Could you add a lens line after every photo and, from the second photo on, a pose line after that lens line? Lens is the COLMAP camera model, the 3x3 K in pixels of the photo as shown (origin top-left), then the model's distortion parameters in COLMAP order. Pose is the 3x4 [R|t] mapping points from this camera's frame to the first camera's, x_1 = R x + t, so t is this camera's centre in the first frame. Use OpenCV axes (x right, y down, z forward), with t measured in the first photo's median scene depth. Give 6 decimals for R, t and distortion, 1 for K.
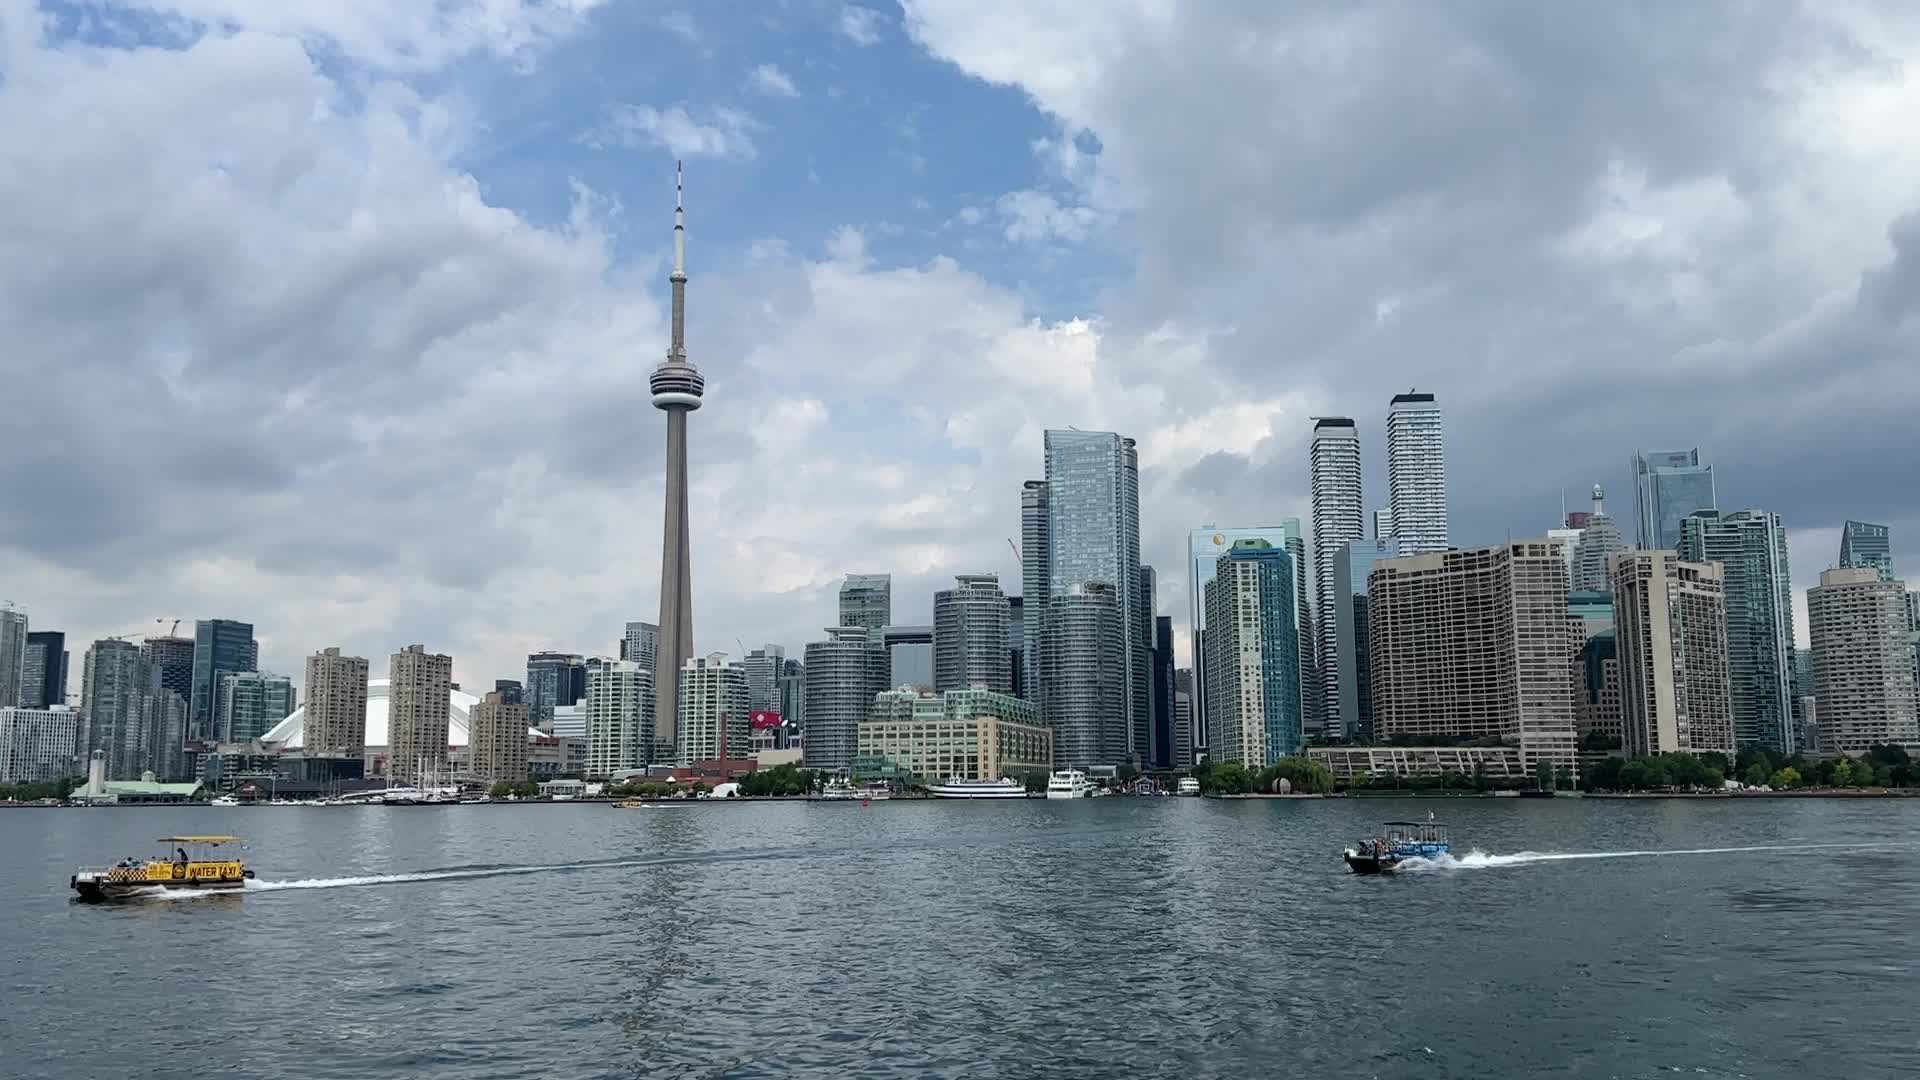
lens RADIAL K [[1638.0, 0, 960.0], [0, 1638.0, 540.0], [0, 0, 1]] dist [0.168746, -0.401804]
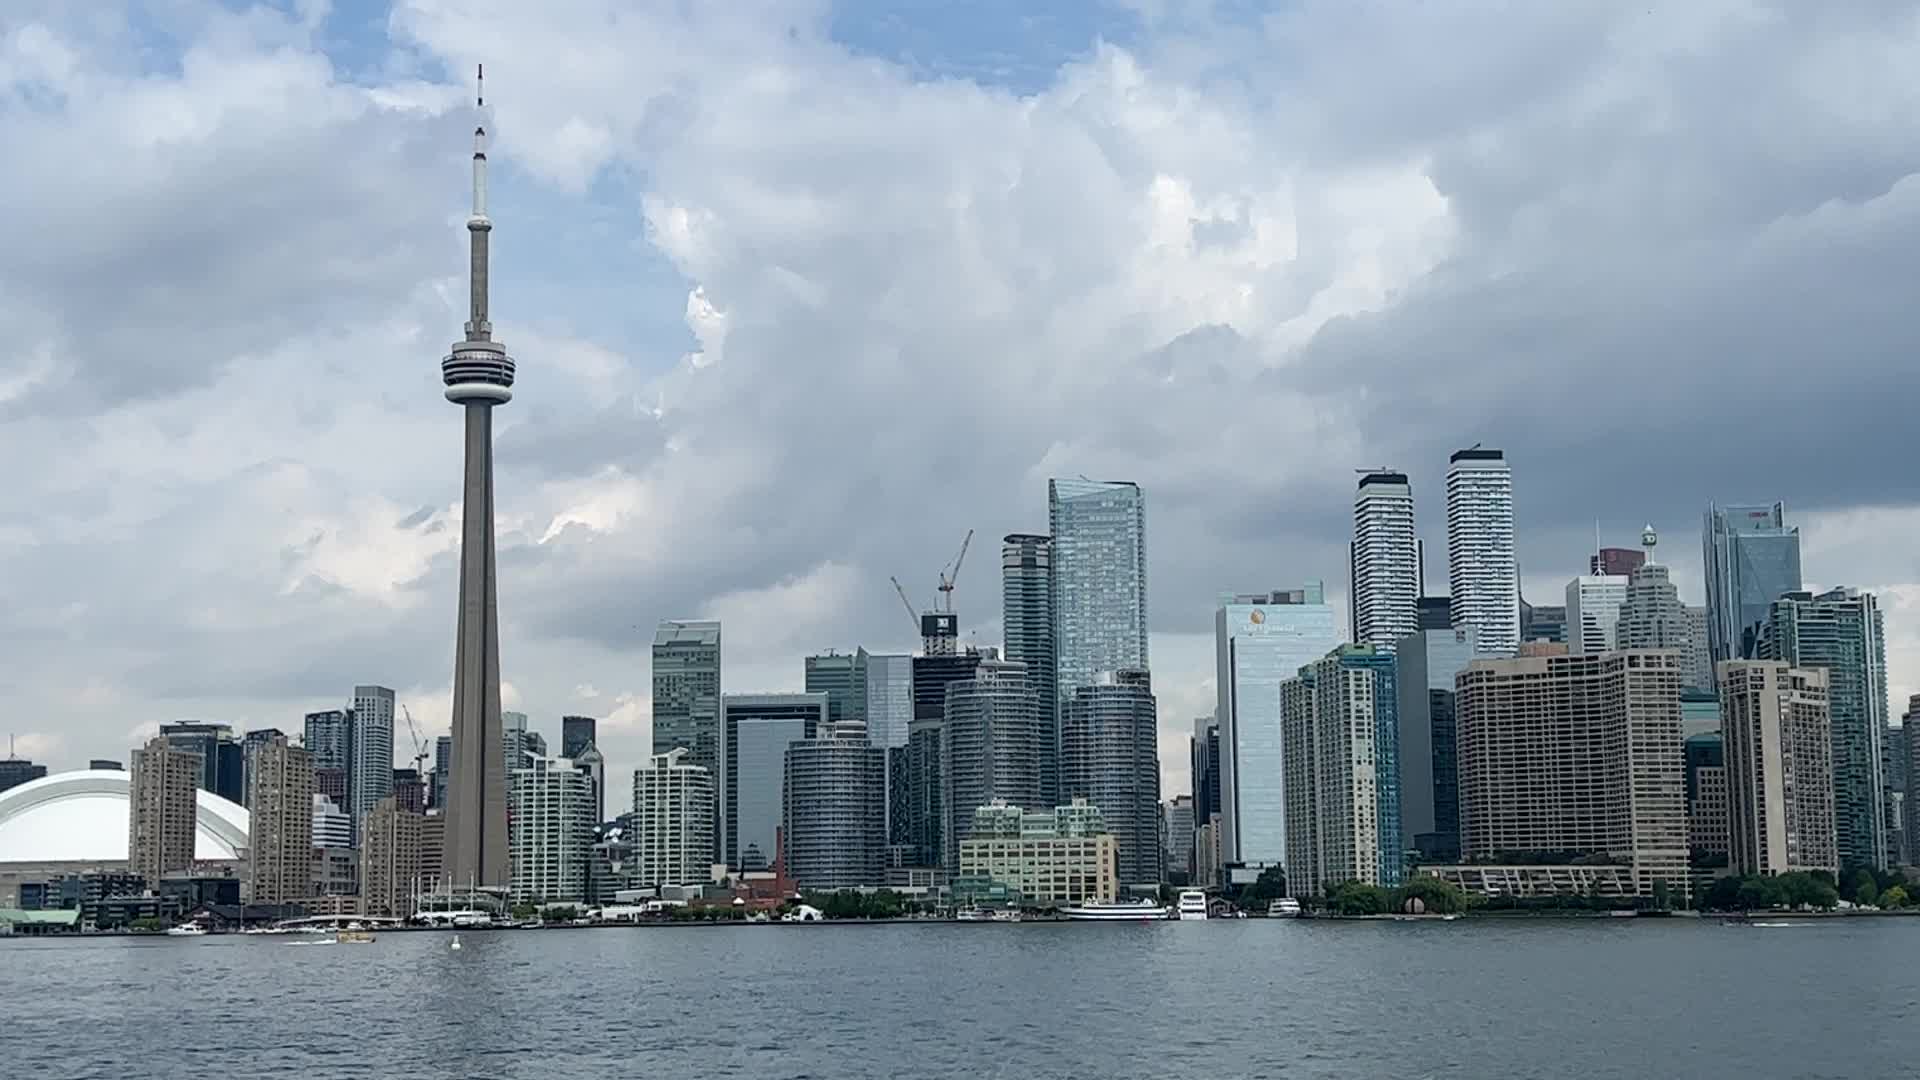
lens RADIAL K [[2775.4, 0, 960.0], [0, 2775.4, 540.0], [0, 0, 1]] dist [0.247926, -0.902207]
pose [[0.987287, 0.016473, 0.158092, -0.307251], [-0.018919, 0.999723, 0.013984, -0.079087], [-0.157818, -0.016797, 0.987325, -0.542307]]
